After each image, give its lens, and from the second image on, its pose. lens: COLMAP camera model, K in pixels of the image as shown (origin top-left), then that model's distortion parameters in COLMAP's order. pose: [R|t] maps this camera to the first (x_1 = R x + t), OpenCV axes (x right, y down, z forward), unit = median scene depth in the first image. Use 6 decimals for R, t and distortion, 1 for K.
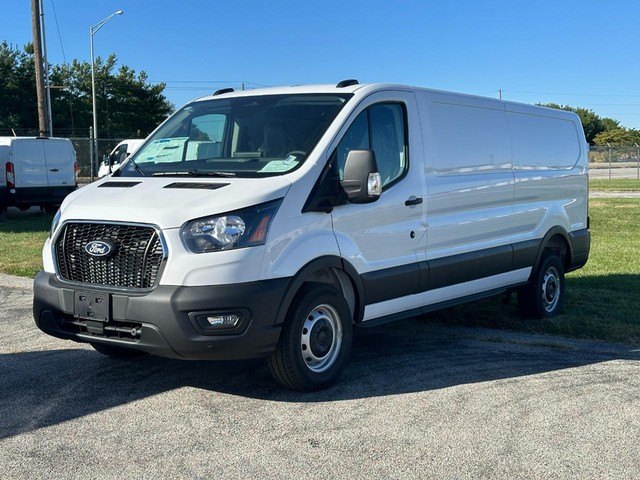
lens RADIAL K [[910.9, 0, 320.0], [0, 910.9, 240.0], [0, 0, 1]] dist [0.087018, -0.002269]
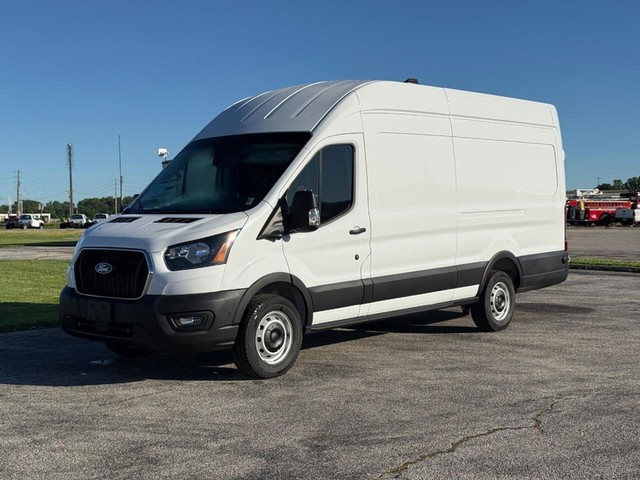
lens RADIAL K [[910.9, 0, 320.0], [0, 910.9, 240.0], [0, 0, 1]] dist [0.087018, -0.002269]
pose [[0.997430, -0.009950, -0.070960, 0.156139], [0.007382, 0.999311, -0.036360, 0.017735], [0.071273, 0.035742, 0.996816, -0.288097]]
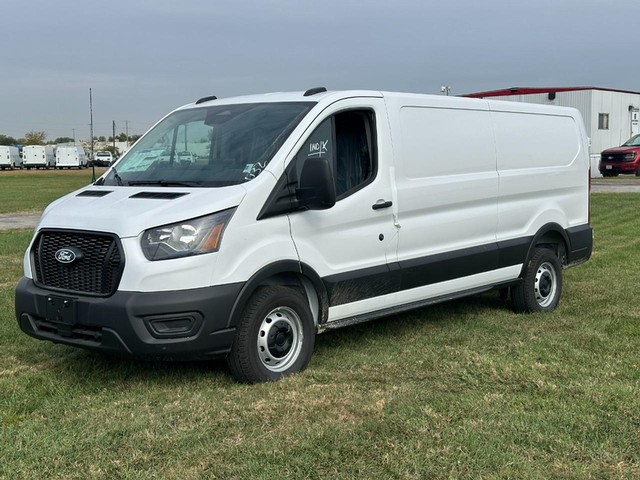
lens RADIAL K [[910.9, 0, 320.0], [0, 910.9, 240.0], [0, 0, 1]] dist [0.087018, -0.002269]
pose [[0.996568, -0.009768, -0.082198, 0.130688], [0.010937, 0.999845, 0.013782, -0.019531], [0.082050, -0.014634, 0.996521, -0.033800]]
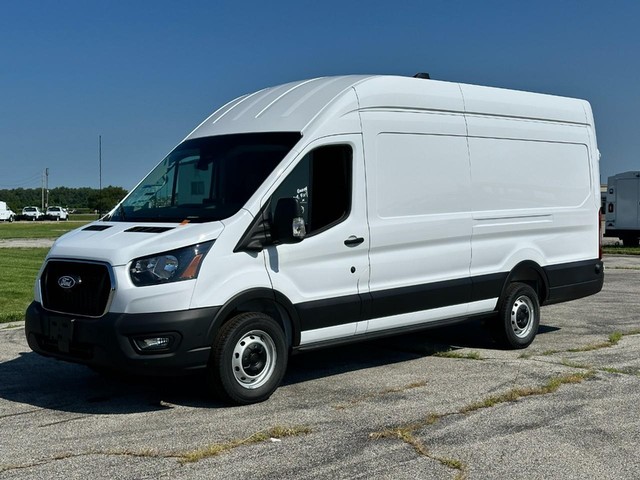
lens RADIAL K [[910.9, 0, 320.0], [0, 910.9, 240.0], [0, 0, 1]] dist [0.087018, -0.002269]
pose [[0.990953, -0.004636, -0.134126, 0.238535], [0.000363, 0.999492, -0.031861, -0.007257], [0.134206, 0.031524, 0.990452, -0.154301]]
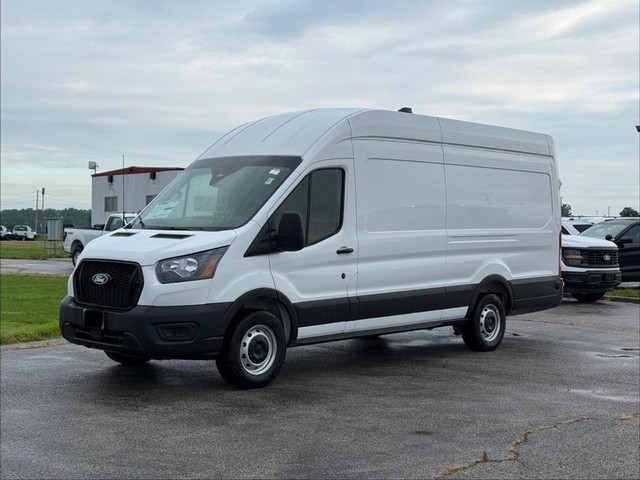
lens RADIAL K [[910.9, 0, 320.0], [0, 910.9, 240.0], [0, 0, 1]] dist [0.087018, -0.002269]
pose [[0.993937, 0.015755, -0.108820, 0.234886], [-0.022162, 0.998075, -0.057927, 0.021743], [0.107697, 0.059987, 0.992372, -0.353827]]
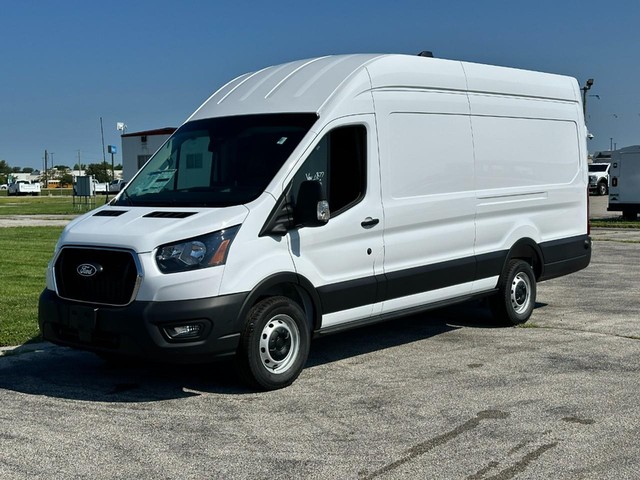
lens RADIAL K [[910.9, 0, 320.0], [0, 910.9, 240.0], [0, 0, 1]] dist [0.087018, -0.002269]
pose [[0.997677, -0.017605, -0.065806, 0.128436], [0.017391, 0.999841, -0.003816, -0.018546], [0.065862, 0.002663, 0.997825, -0.152840]]
